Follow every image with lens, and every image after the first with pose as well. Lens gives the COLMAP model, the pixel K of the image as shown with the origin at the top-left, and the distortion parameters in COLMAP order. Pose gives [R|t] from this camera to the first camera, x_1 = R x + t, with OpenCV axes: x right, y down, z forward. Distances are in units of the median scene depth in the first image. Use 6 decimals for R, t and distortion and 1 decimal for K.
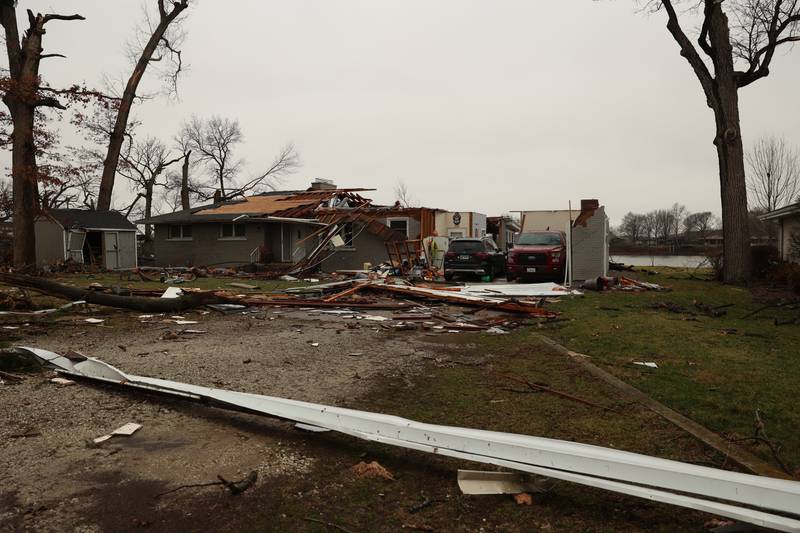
lens RADIAL K [[556.8, 0, 395.7], [0, 556.8, 265.2], [0, 0, 1]] dist [-0.102508, 0.083894]
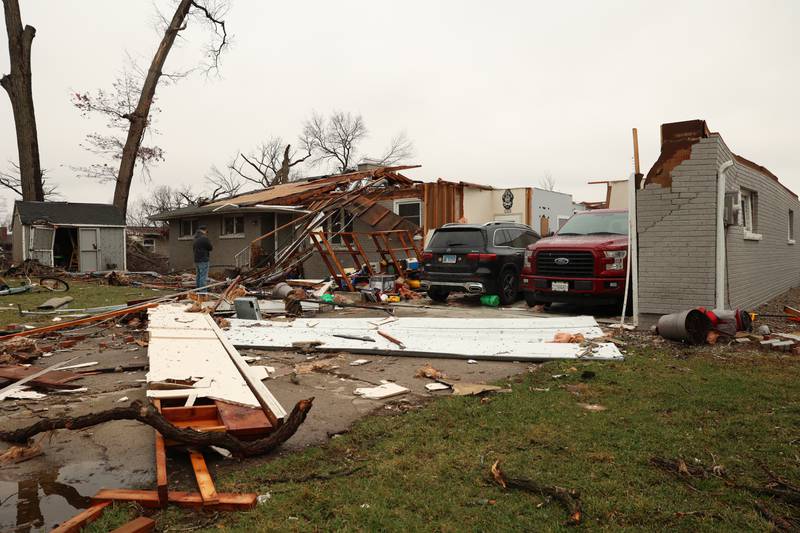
lens RADIAL K [[556.8, 0, 395.7], [0, 556.8, 265.2], [0, 0, 1]] dist [-0.102508, 0.083894]
pose [[0.948073, 0.007245, -0.317970, 0.189410], [-0.010172, 0.999920, -0.007544, -0.003200], [0.317890, 0.010387, 0.948071, 0.367732]]
